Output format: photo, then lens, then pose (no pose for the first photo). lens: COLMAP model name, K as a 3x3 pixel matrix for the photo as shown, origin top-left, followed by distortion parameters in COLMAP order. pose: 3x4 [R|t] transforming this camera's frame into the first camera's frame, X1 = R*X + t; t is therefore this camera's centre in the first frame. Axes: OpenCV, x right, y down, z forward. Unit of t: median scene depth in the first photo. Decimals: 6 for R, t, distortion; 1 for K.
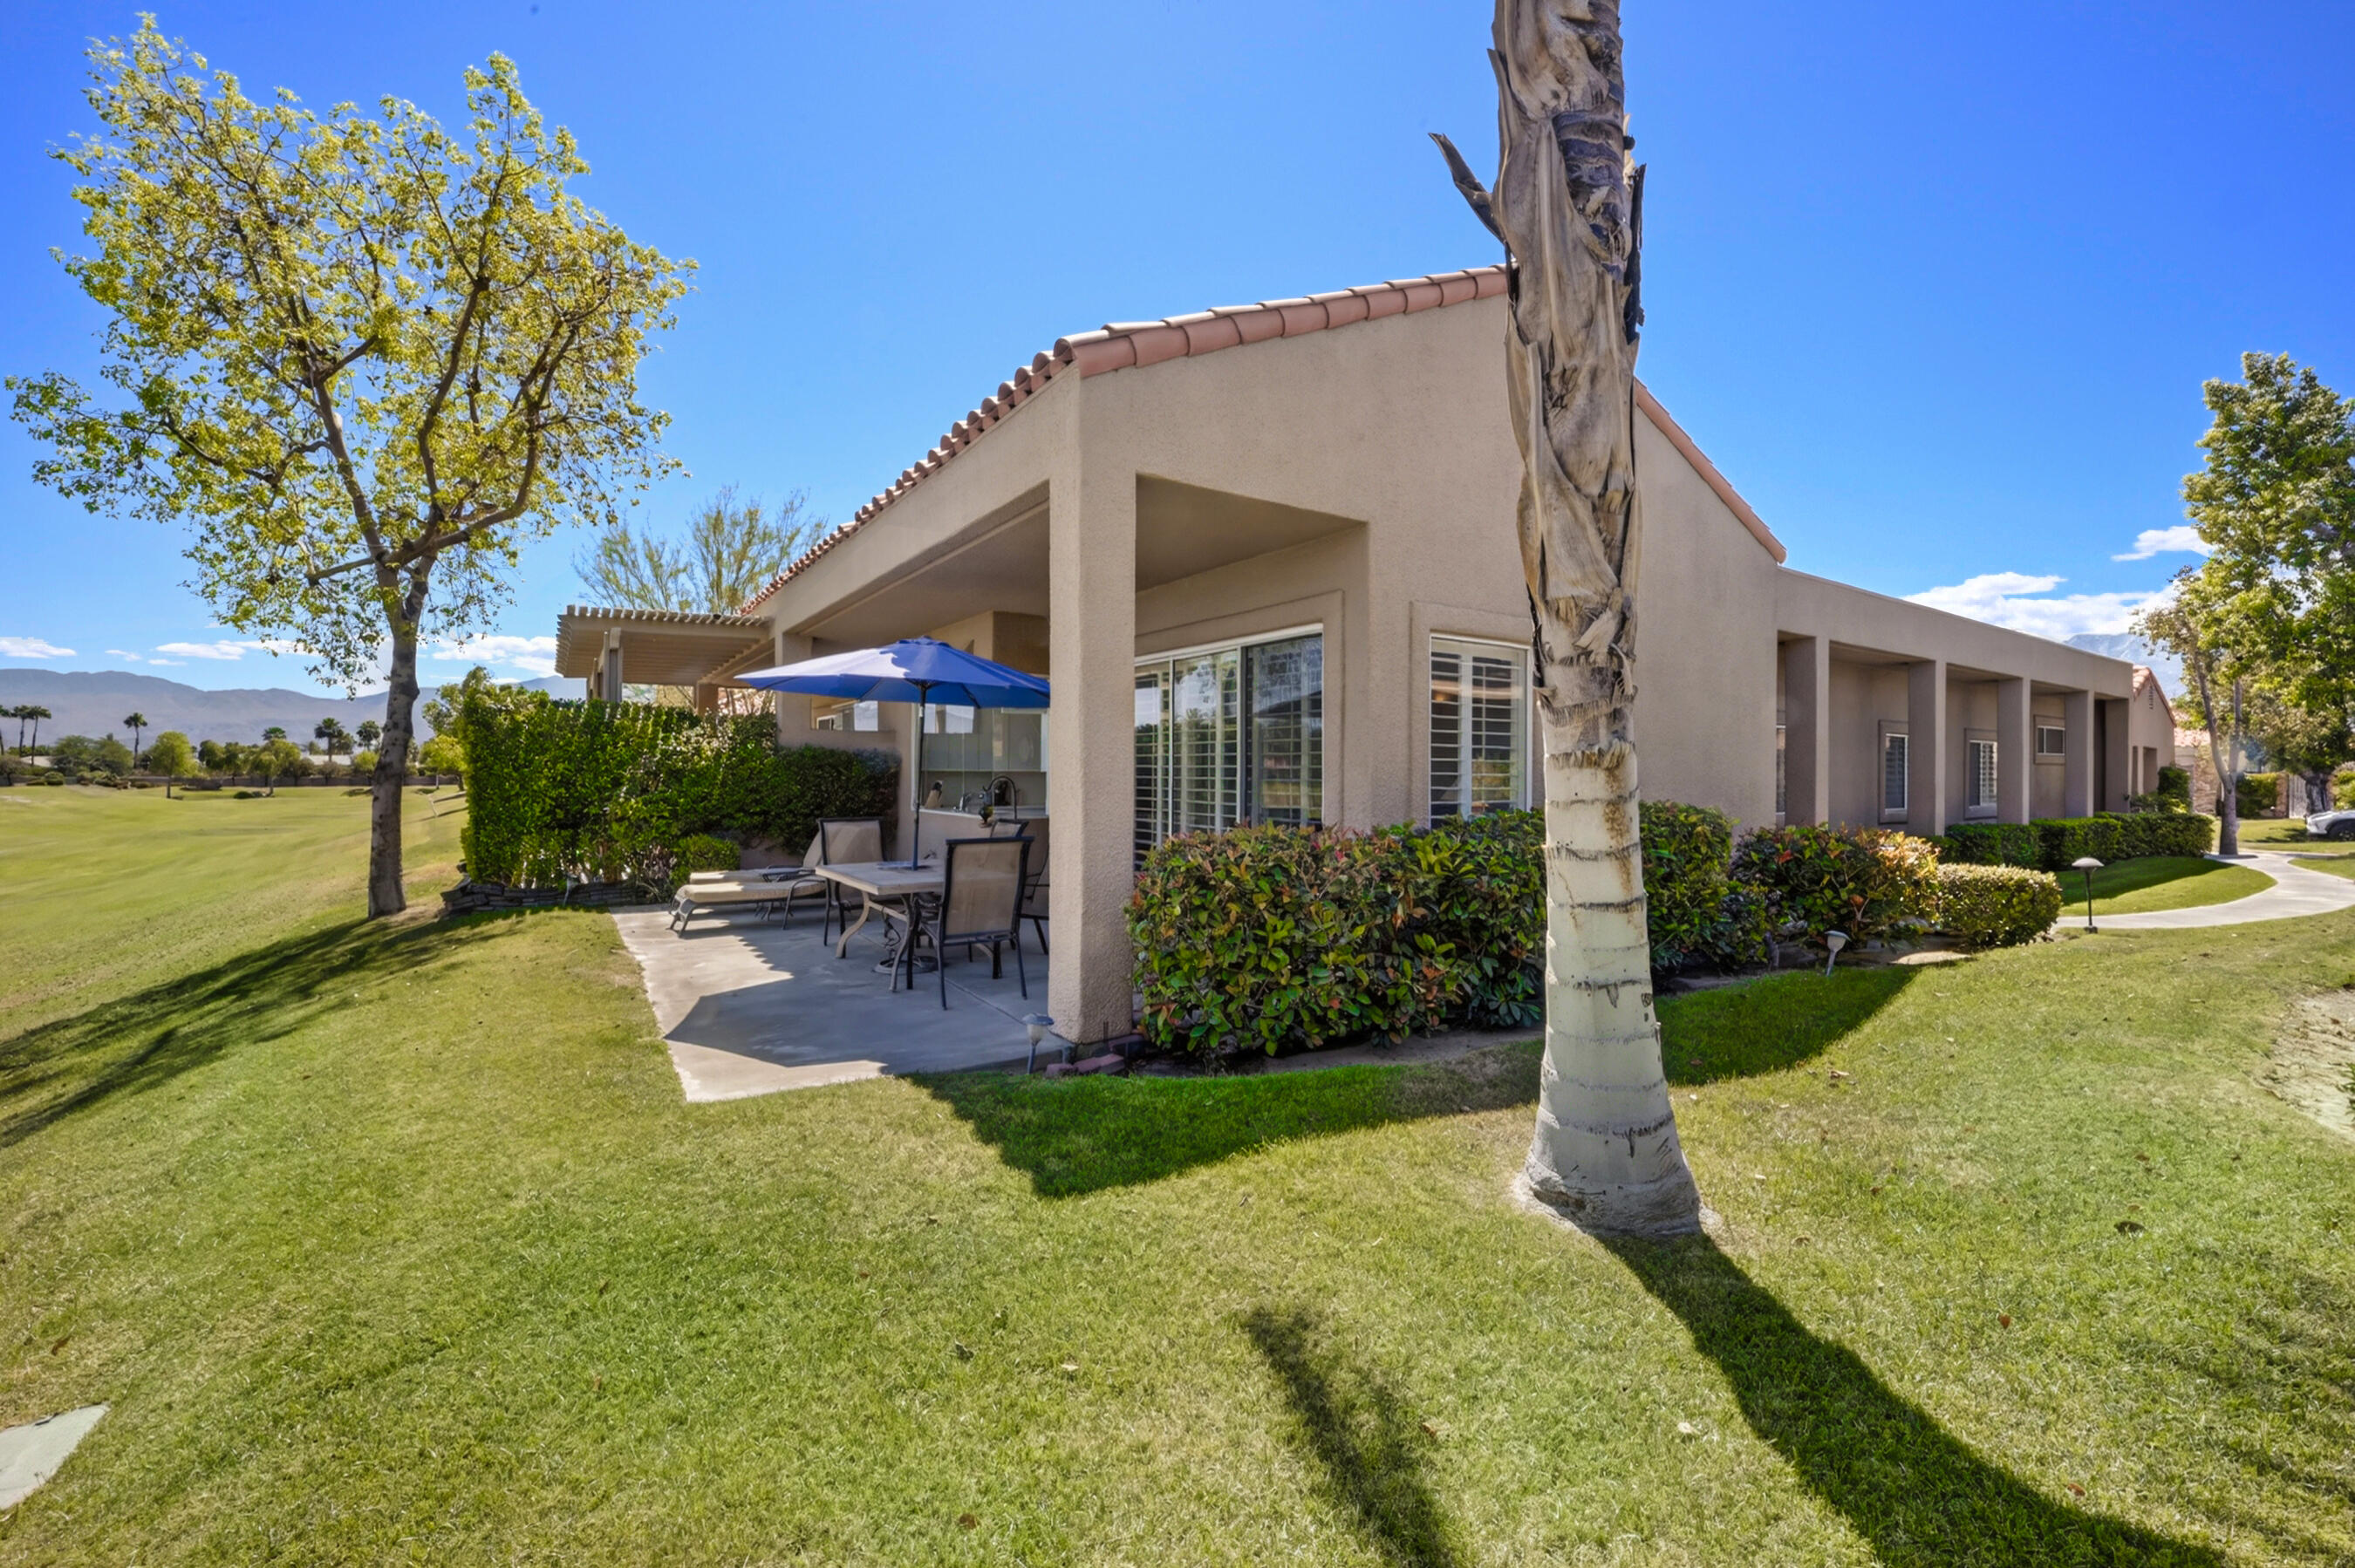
lens RADIAL K [[987.3, 0, 1177.5], [0, 987.3, 784.0], [0, 0, 1]] dist [-0.017124, 0.000476]
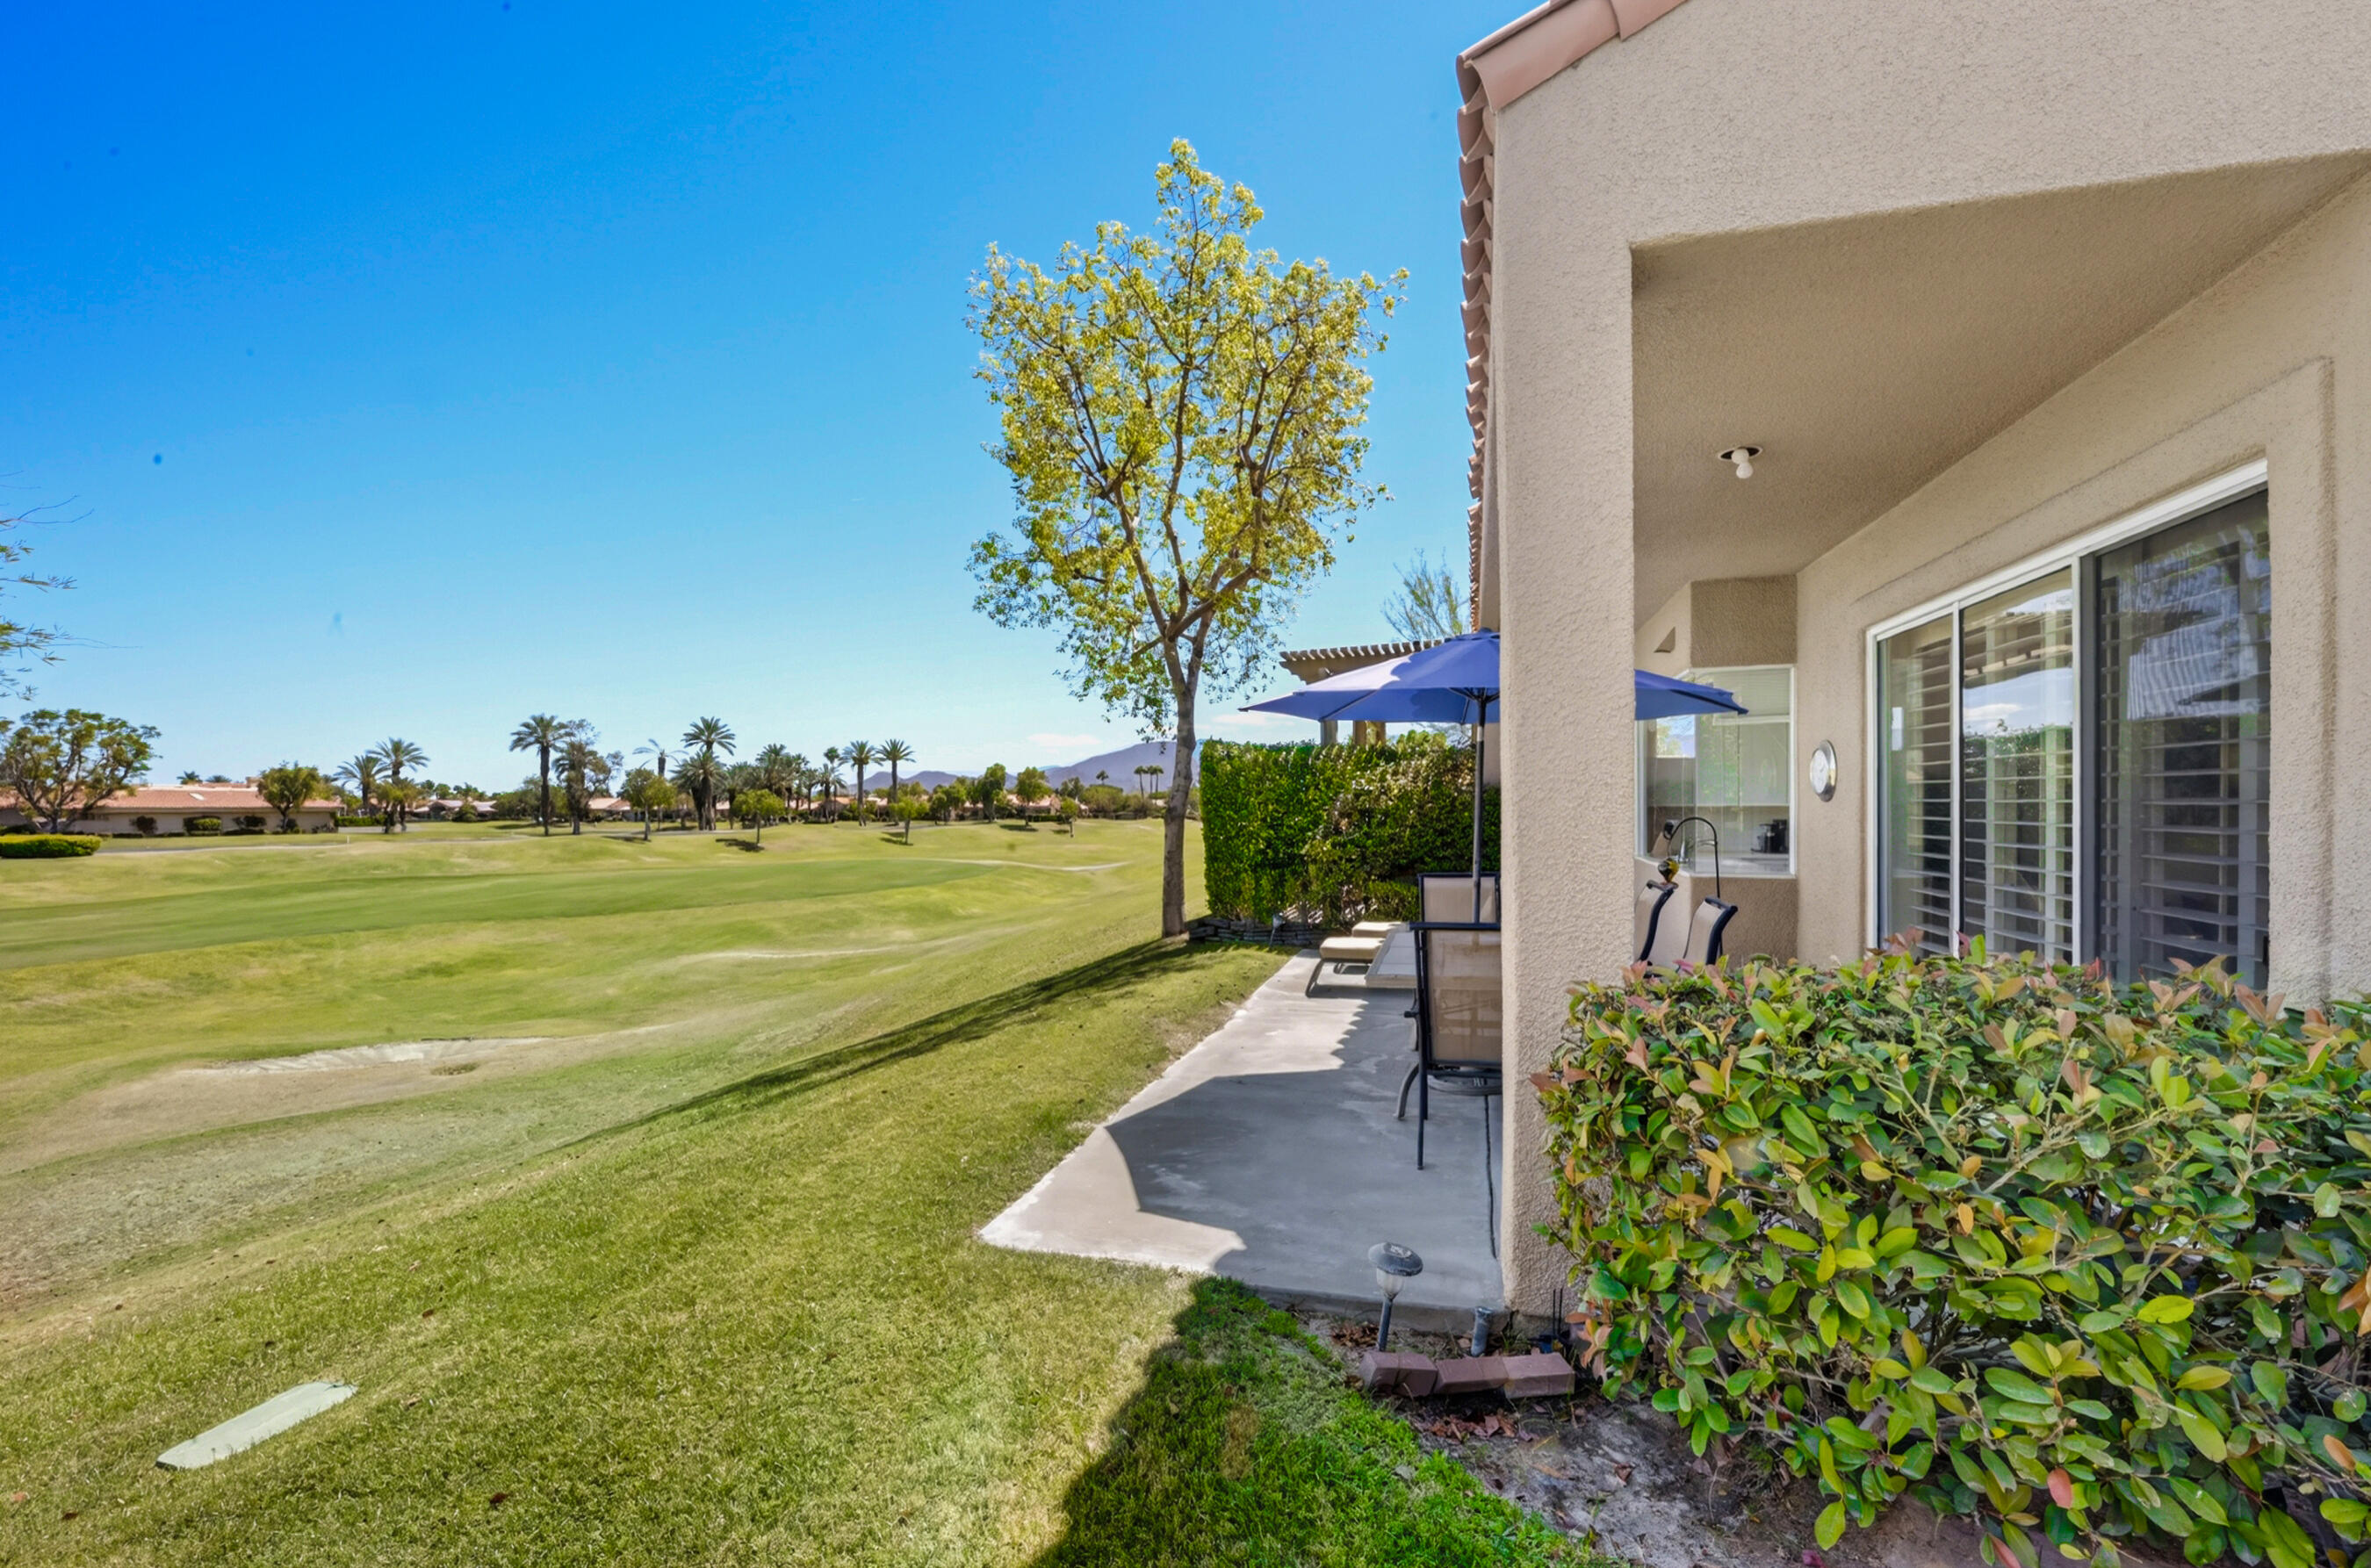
lens RADIAL K [[986.7, 0, 1190.4], [0, 986.7, 820.4], [0, 0, 1]] dist [-0.016297, 0.000313]
pose [[0.647381, 0.001194, -0.762166, 0.104024], [0.004749, 0.999973, 0.005601, -0.010438], [0.762152, -0.007245, 0.647358, 0.253129]]
